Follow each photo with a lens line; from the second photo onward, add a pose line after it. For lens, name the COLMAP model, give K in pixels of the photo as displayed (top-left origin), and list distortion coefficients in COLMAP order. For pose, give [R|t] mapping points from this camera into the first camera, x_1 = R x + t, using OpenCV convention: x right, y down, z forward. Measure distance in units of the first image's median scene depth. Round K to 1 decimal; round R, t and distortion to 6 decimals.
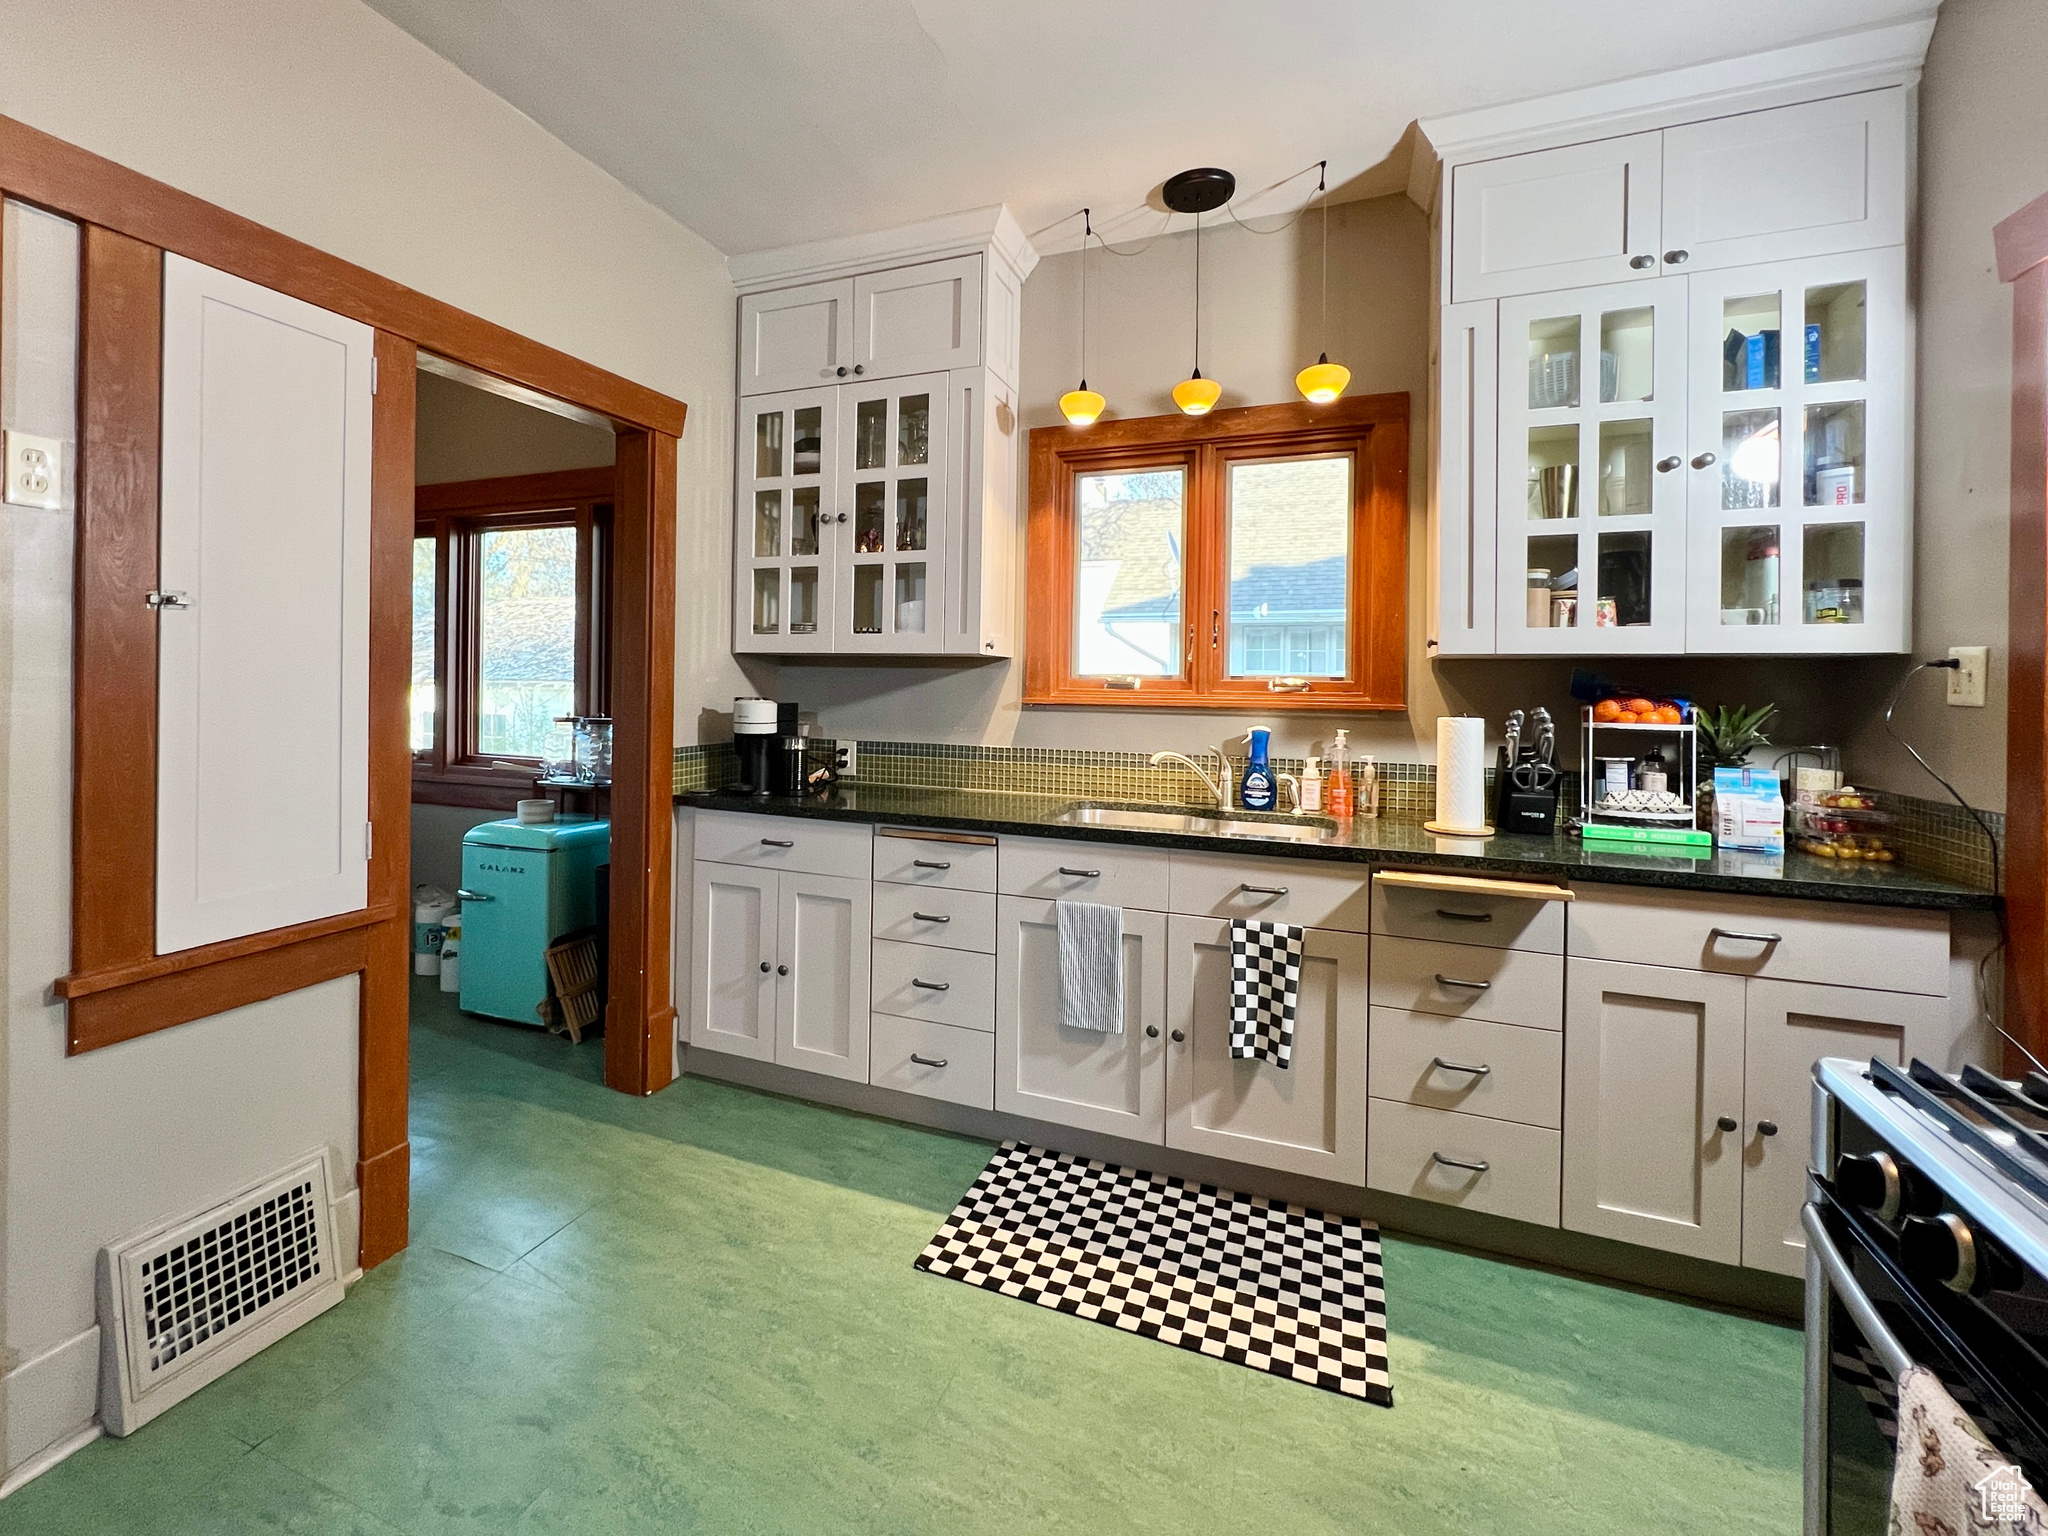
lens RADIAL K [[904.8, 0, 936.5], [0, 904.8, 697.0], [0, 0, 1]] dist [0.003530, 0.000450]
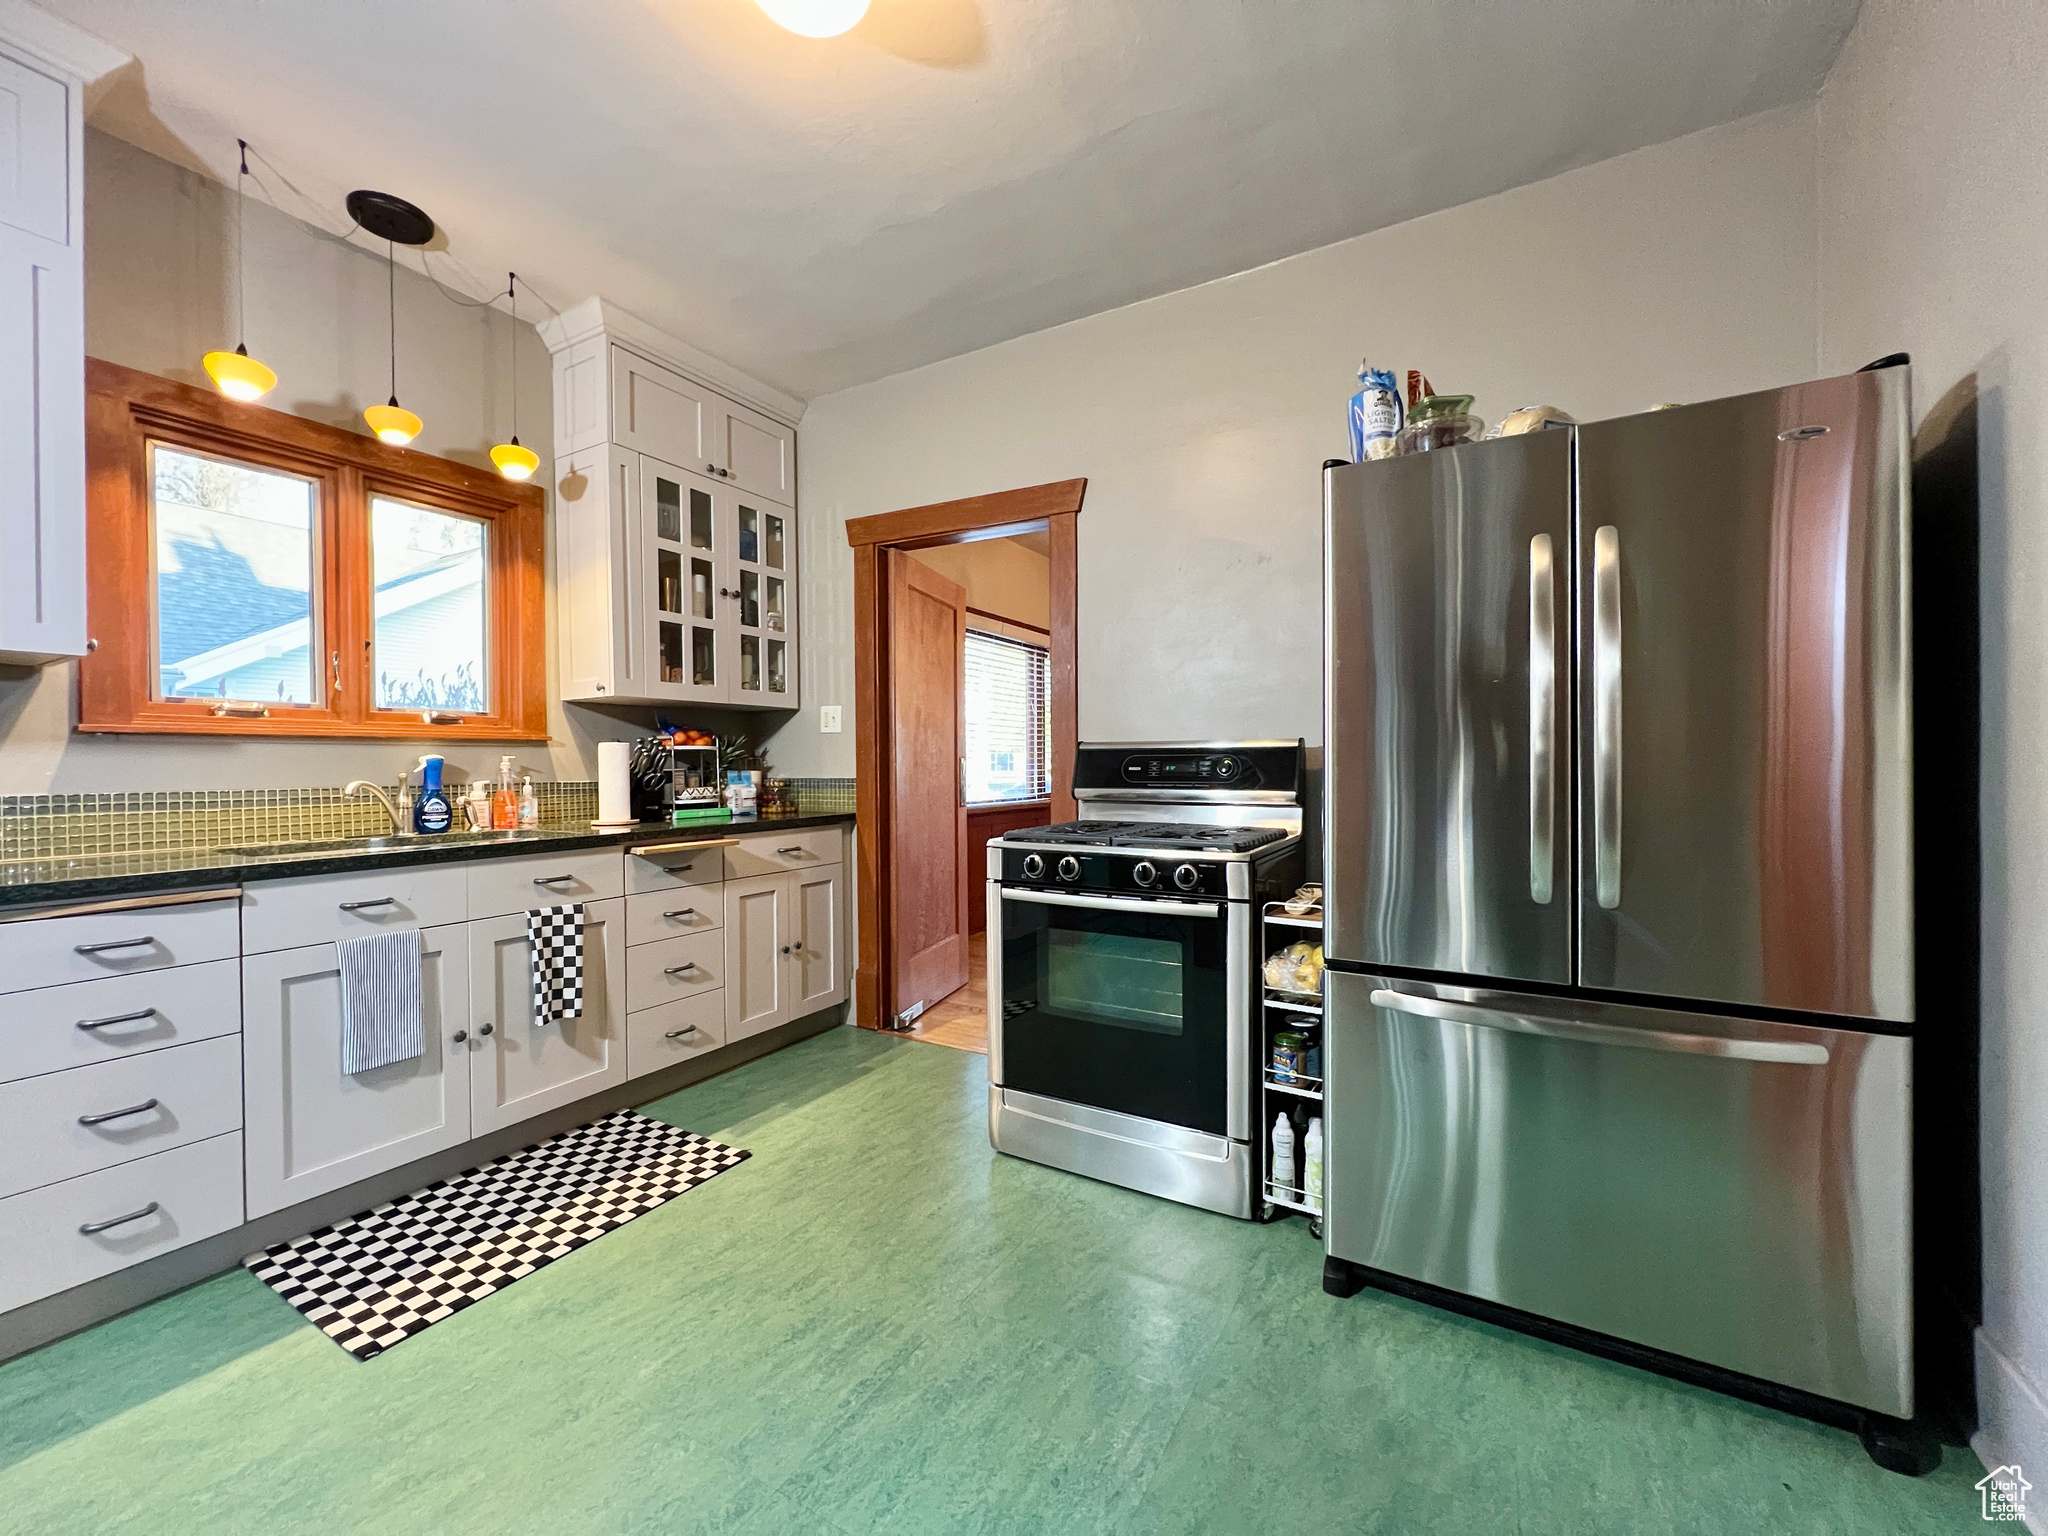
lens RADIAL K [[830.0, 0, 1028.8], [0, 830.0, 762.8], [0, 0, 1]] dist [0.003275, -0.000027]
pose [[0.126427, -0.032693, 0.991437, -0.681428], [-0.008036, 0.999390, 0.033980, 0.003045], [-0.991943, -0.012263, 0.126087, 0.228109]]
